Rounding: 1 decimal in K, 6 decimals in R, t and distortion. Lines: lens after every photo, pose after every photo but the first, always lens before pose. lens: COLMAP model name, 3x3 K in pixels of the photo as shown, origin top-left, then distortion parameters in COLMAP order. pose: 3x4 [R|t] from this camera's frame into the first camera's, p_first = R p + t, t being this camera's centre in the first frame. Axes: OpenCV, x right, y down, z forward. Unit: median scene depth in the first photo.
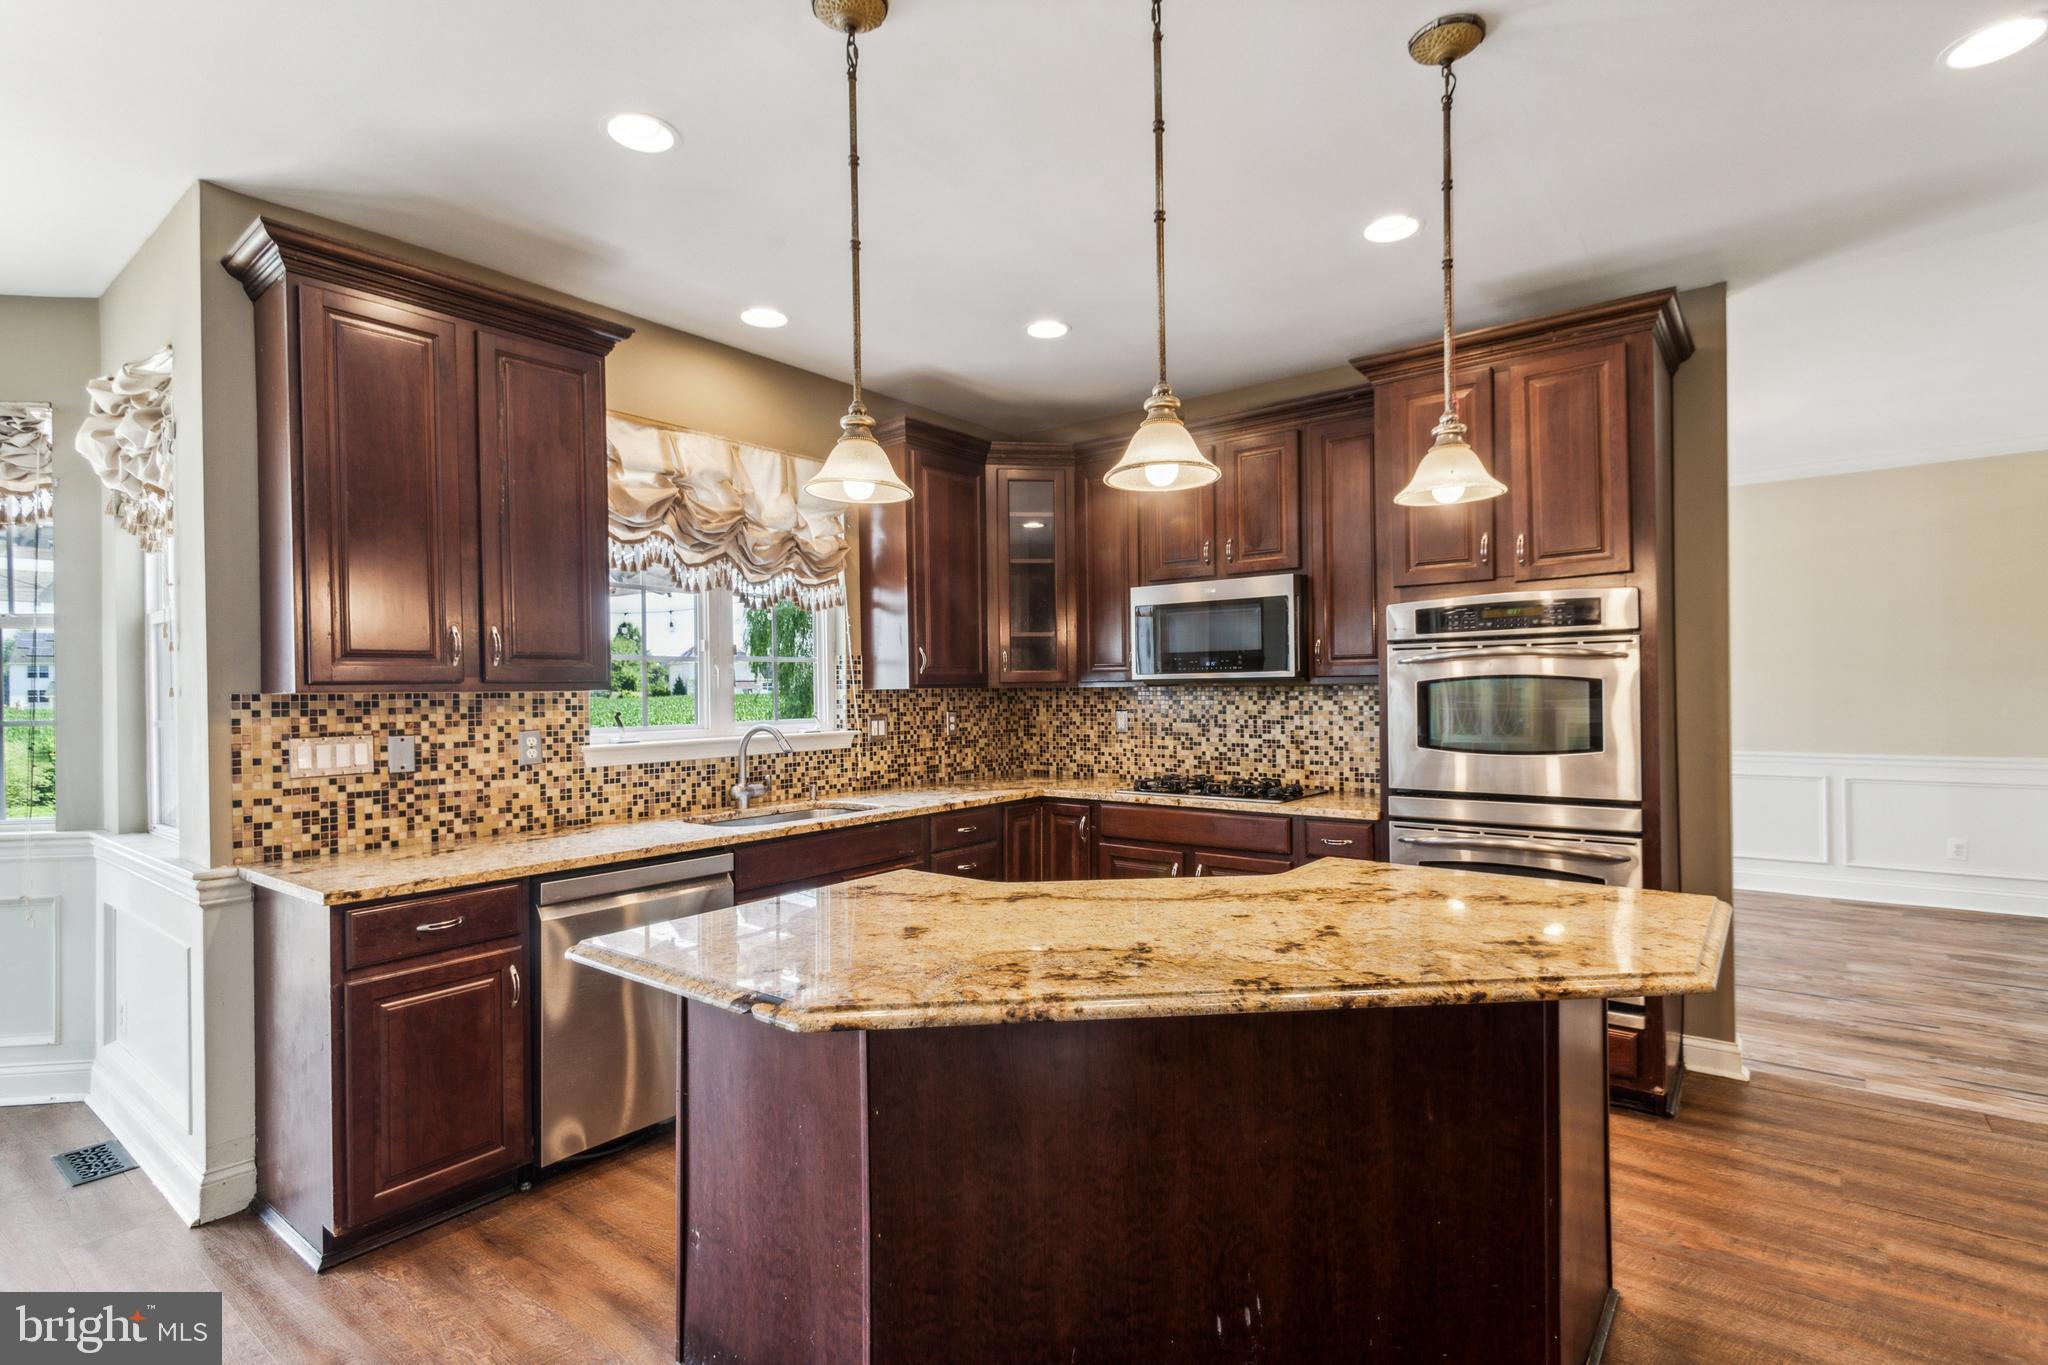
lens RADIAL K [[985.6, 0, 1023.5], [0, 985.6, 699.0], [0, 0, 1]] dist [0.013330, -0.001954]
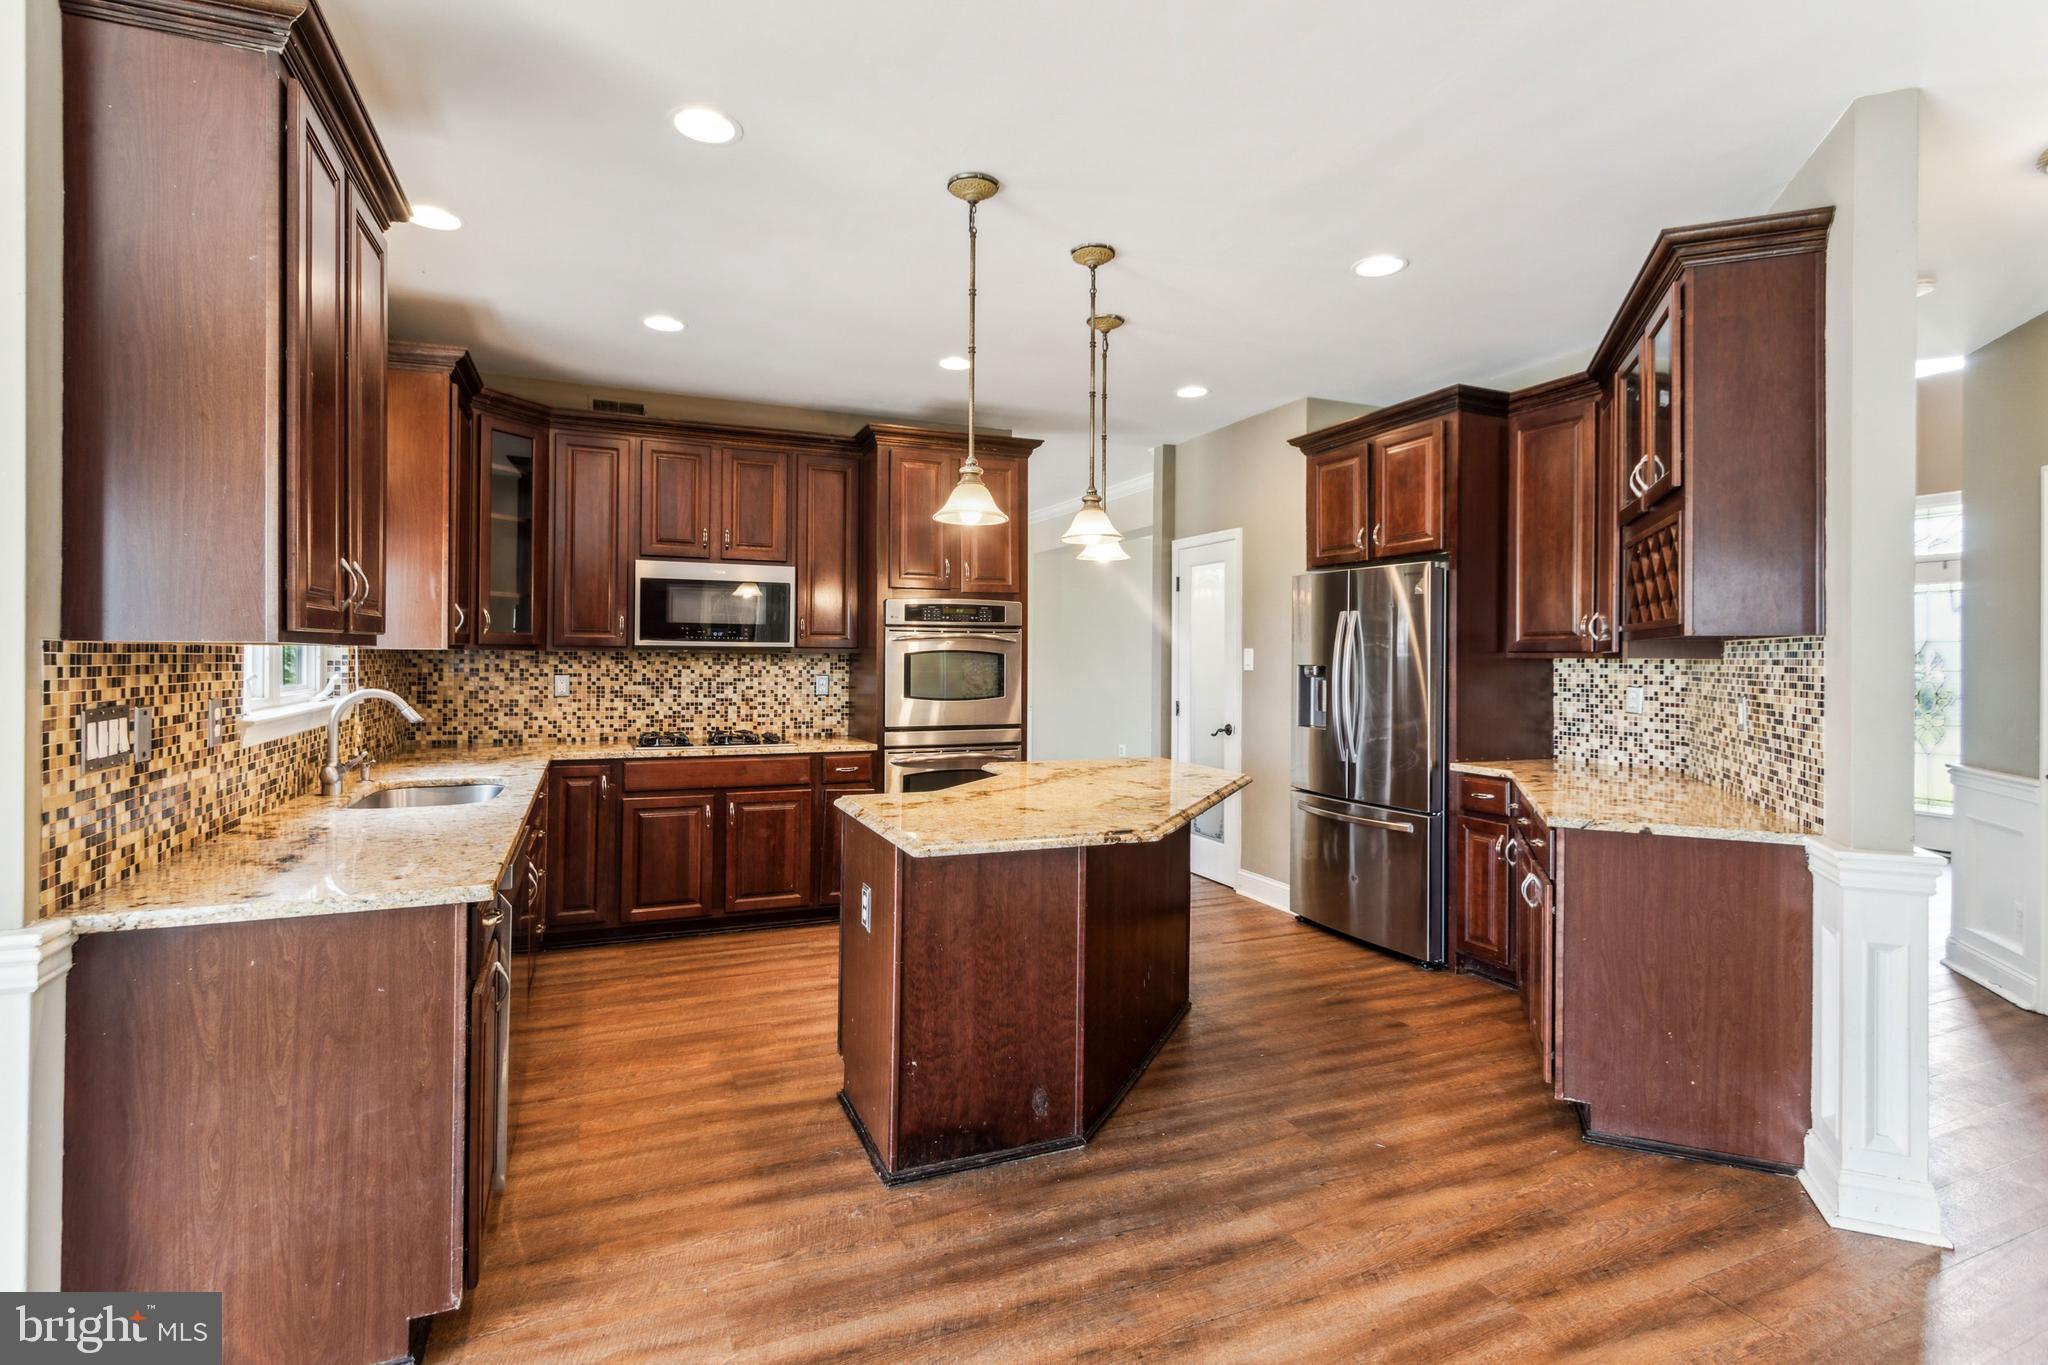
lens RADIAL K [[985.6, 0, 1031.8], [0, 985.6, 662.8], [0, 0, 1]] dist [0.013330, -0.001954]
pose [[0.480767, 0.010542, 0.876785, -0.621909], [-0.005887, 0.999944, -0.008794, 0.006501], [-0.876829, -0.000934, 0.480802, 0.099369]]
